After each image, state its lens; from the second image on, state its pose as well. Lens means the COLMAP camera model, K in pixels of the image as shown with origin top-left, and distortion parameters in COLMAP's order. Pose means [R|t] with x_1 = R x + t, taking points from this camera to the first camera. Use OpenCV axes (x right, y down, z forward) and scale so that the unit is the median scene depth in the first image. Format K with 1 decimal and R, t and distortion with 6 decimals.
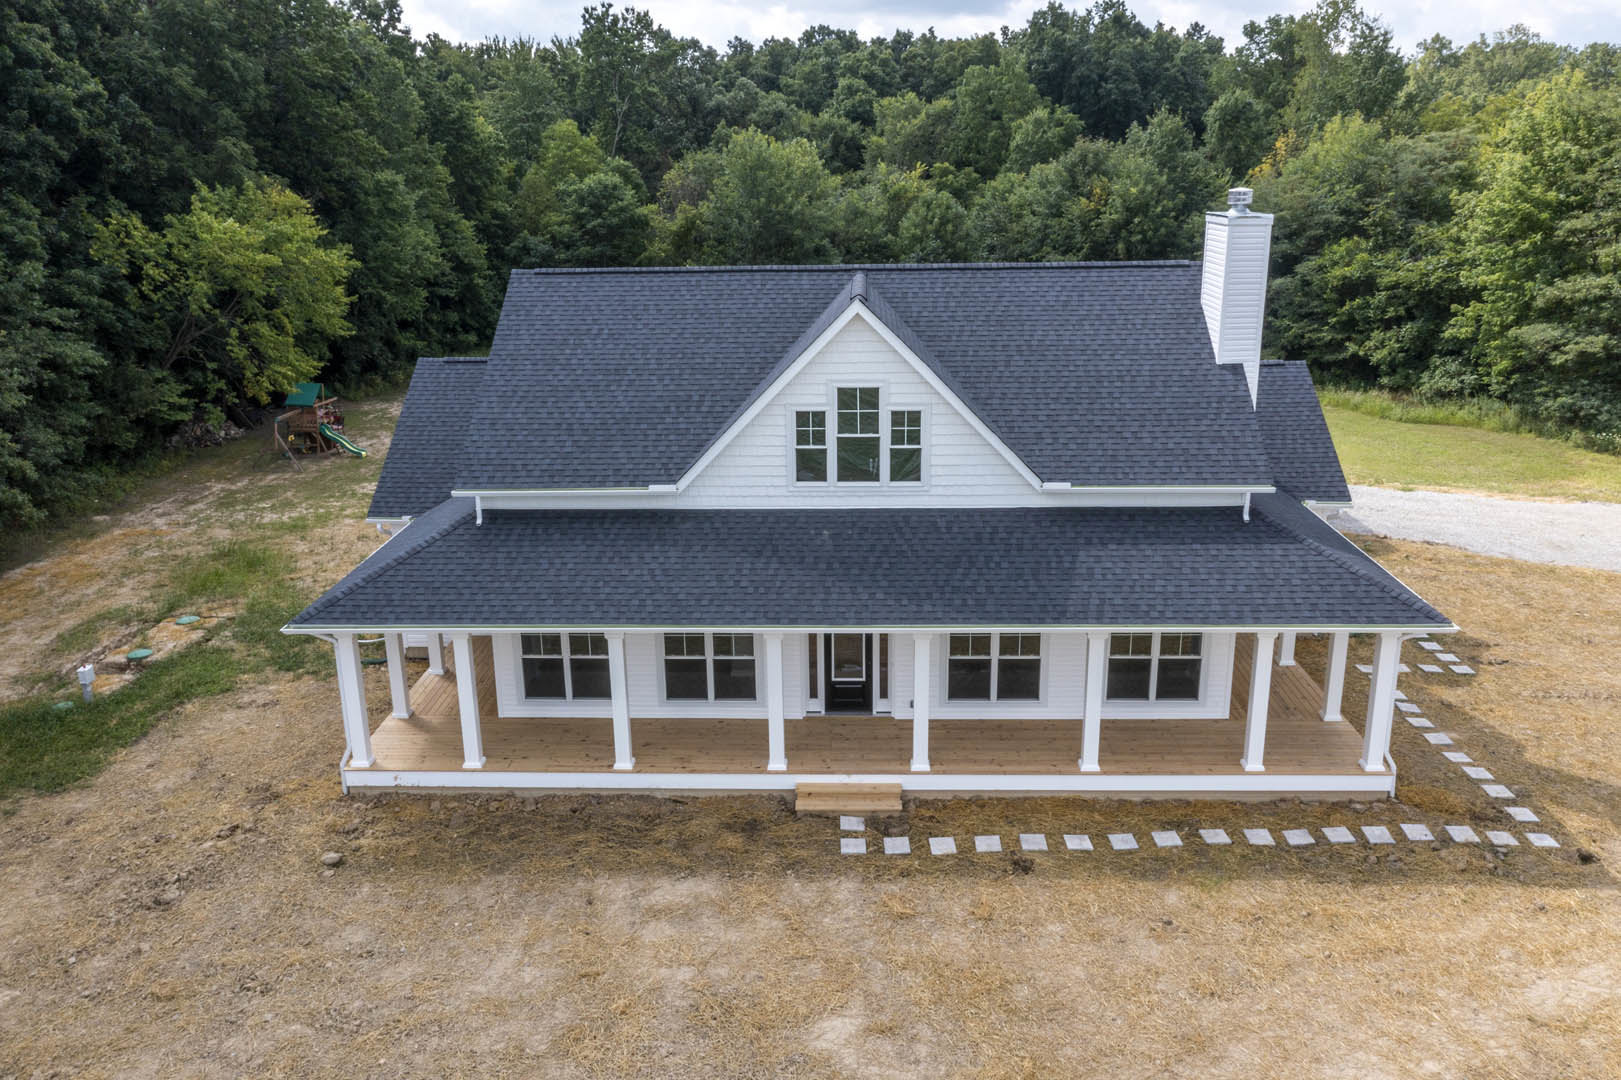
lens RADIAL K [[1274.0, 0, 811.1], [0, 1274.0, 556.5], [0, 0, 1]] dist [0.007893, 0.009492]
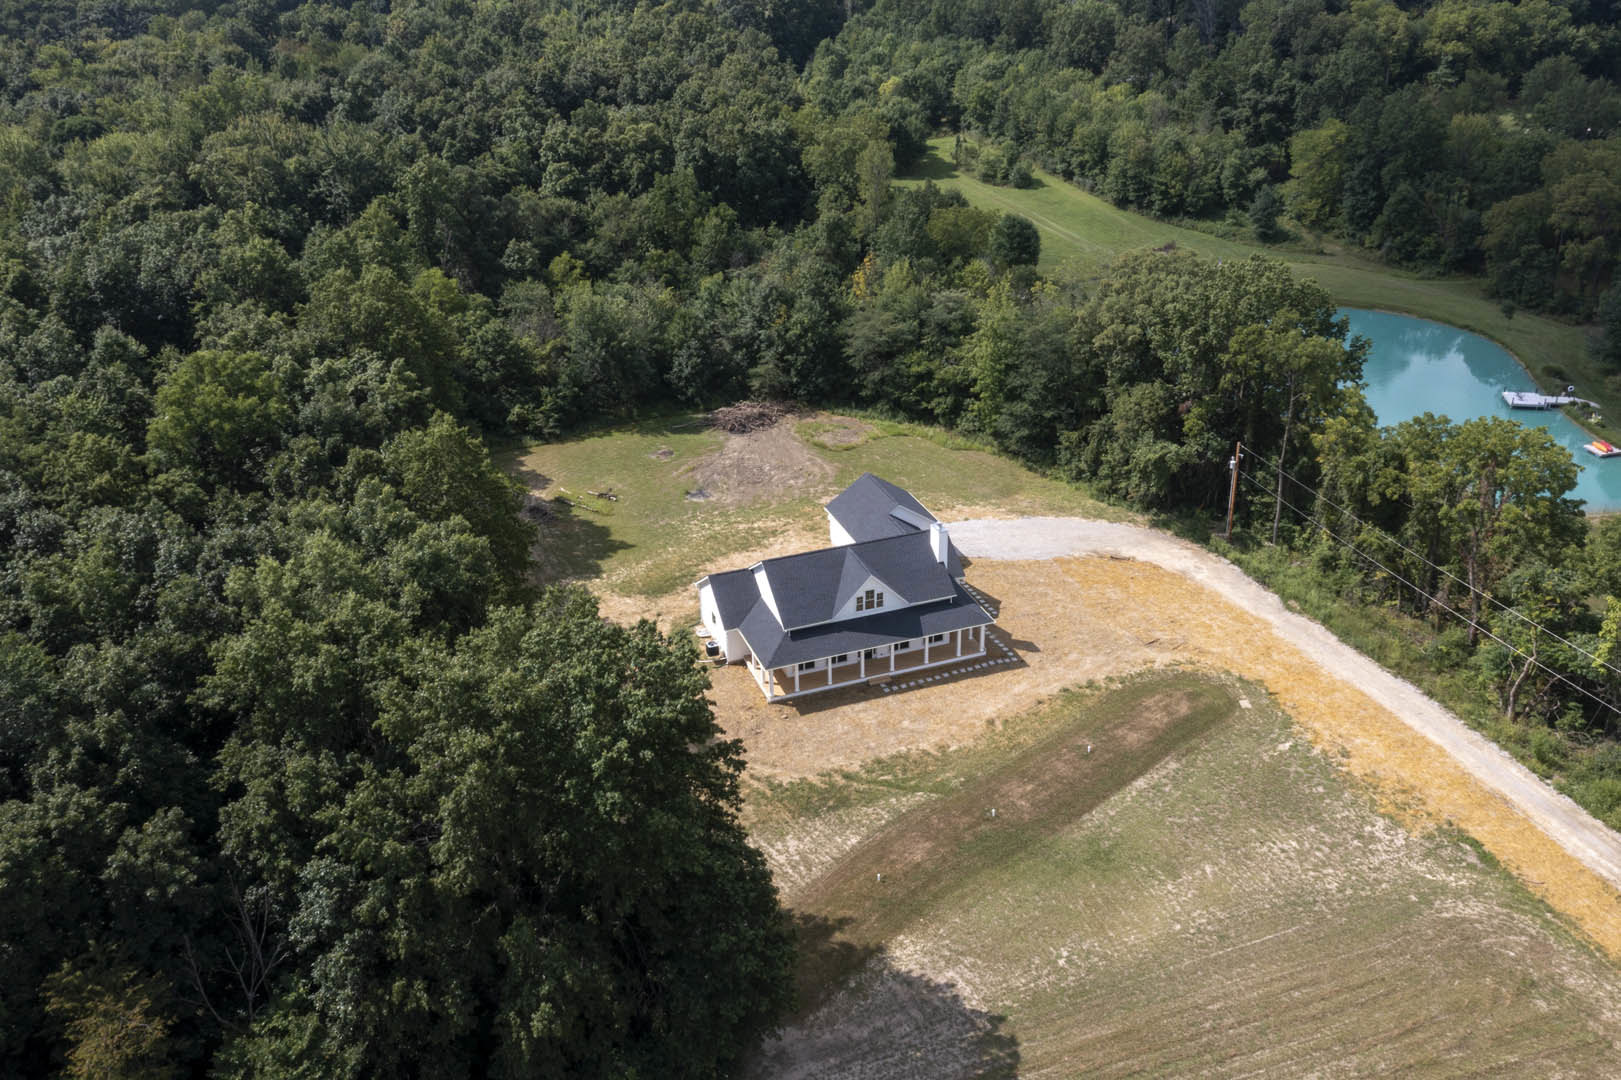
lens RADIAL K [[1416.3, 0, 810.5], [0, 1416.3, 540.0], [0, 0, 1]] dist [-0.004264, 0.006843]
pose [[0.925152, -0.173628, 0.337561, -1.209408], [0.118318, 0.976858, 0.178182, -0.816129], [-0.360686, -0.124905, 0.924286, -2.336438]]
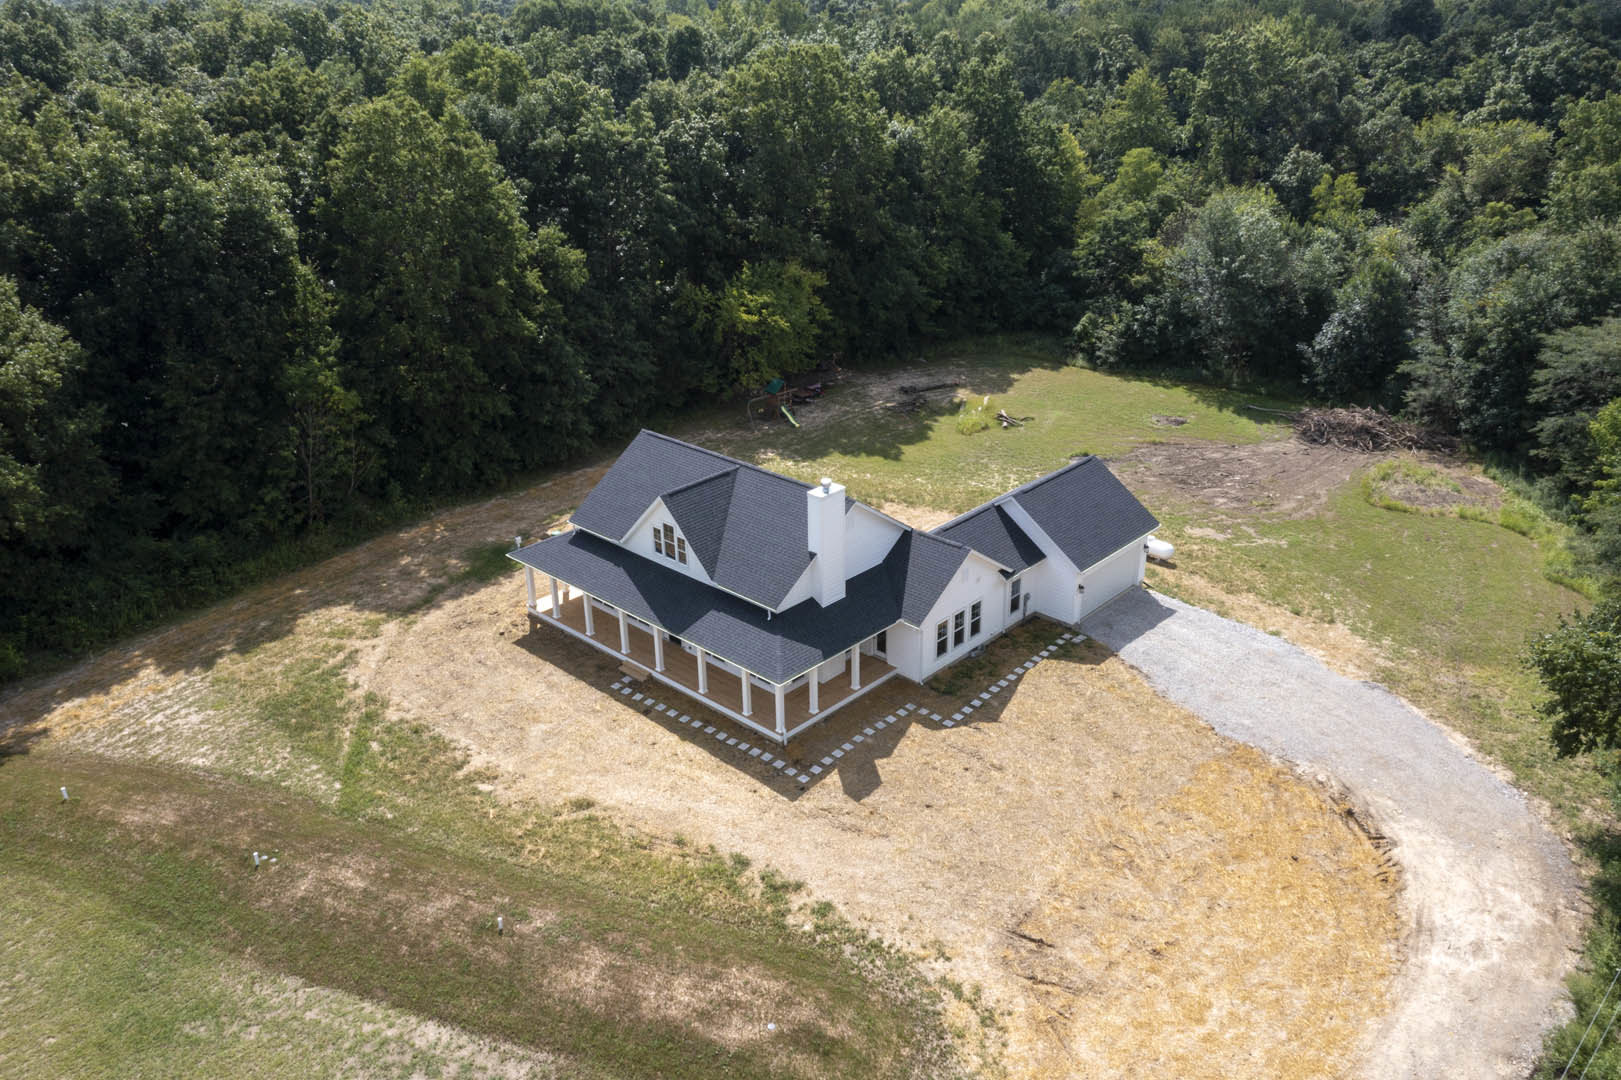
lens RADIAL K [[1258.1, 0, 809.2], [0, 1258.1, 572.8], [0, 0, 1]] dist [0.007210, 0.012879]
pose [[0.752949, 0.287399, -0.592005, 1.227870], [-0.193132, 0.956487, 0.218707, -0.447094], [0.629101, -0.050340, 0.775691, -0.556914]]
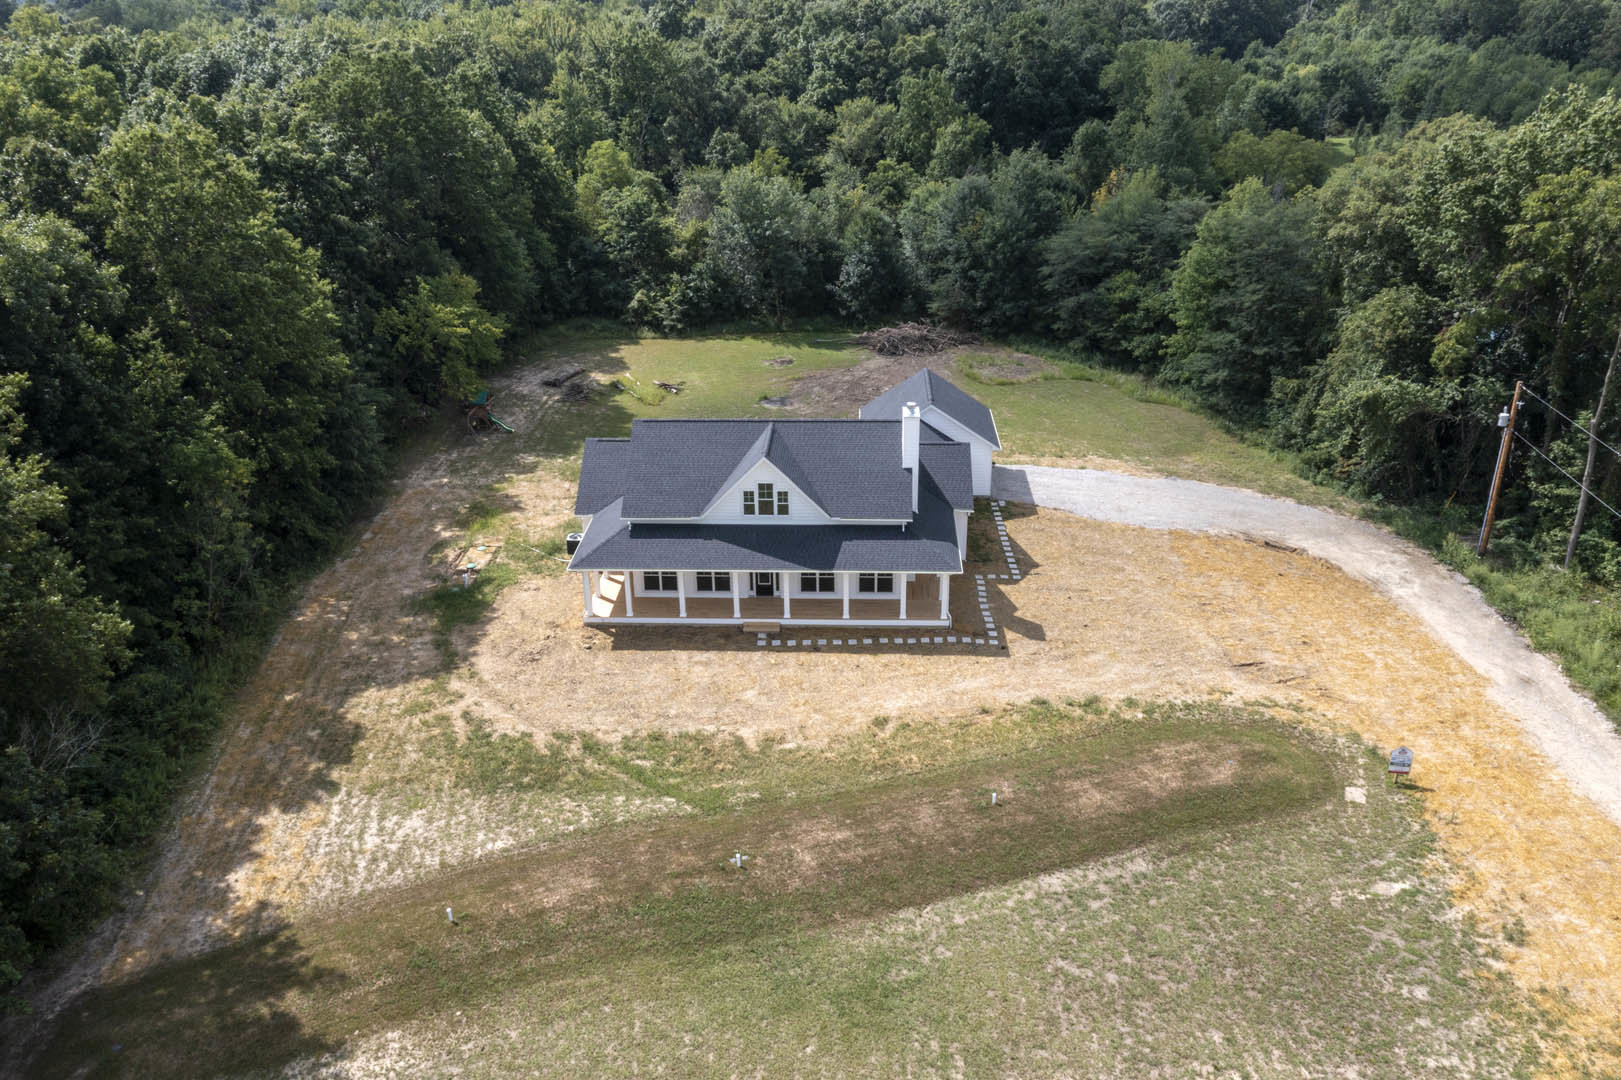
lens RADIAL K [[1258.1, 0, 809.2], [0, 1258.1, 572.8], [0, 0, 1]] dist [0.007210, 0.012879]
pose [[0.999980, 0.004776, -0.004084, 0.099207], [-0.004140, 0.989614, 0.143690, -0.228869], [0.004728, -0.143671, 0.989614, -1.204541]]
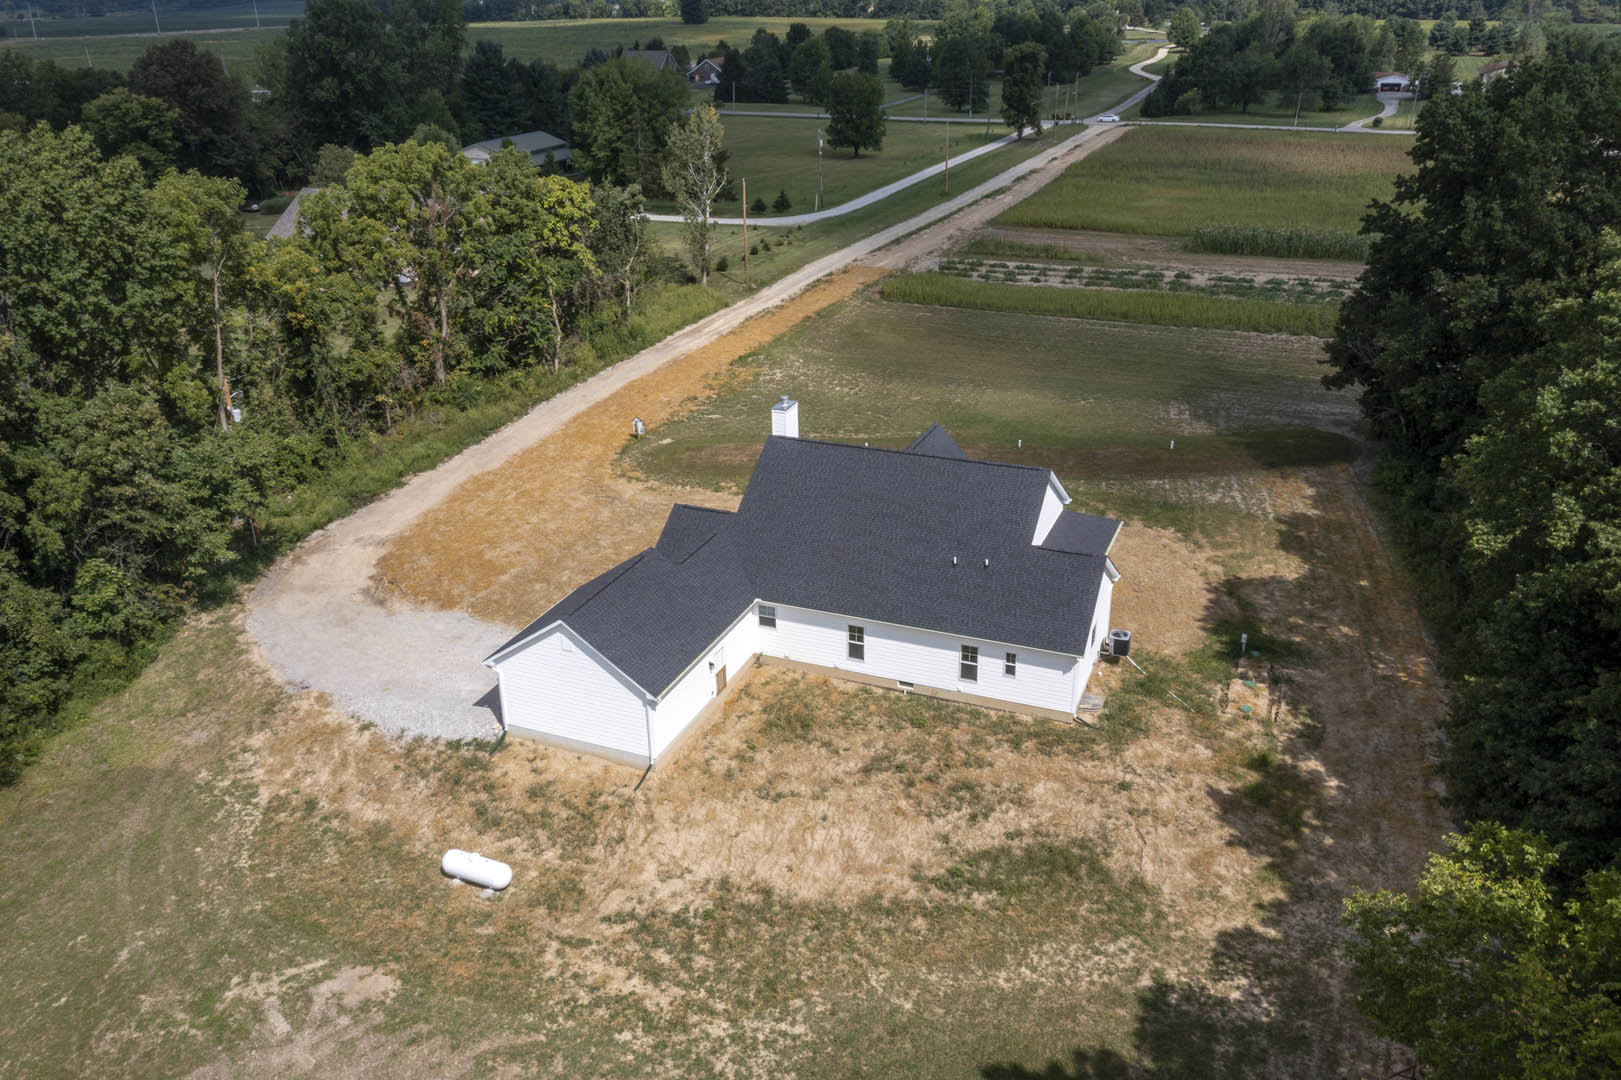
lens RADIAL K [[1274.0, 0, 811.1], [0, 1274.0, 556.5], [0, 0, 1]] dist [0.007893, 0.009492]
pose [[-0.935724, -0.117285, 0.332664, -0.487229], [0.135945, 0.750334, 0.646929, -1.307555], [-0.325484, 0.650571, -0.686161, 2.241823]]
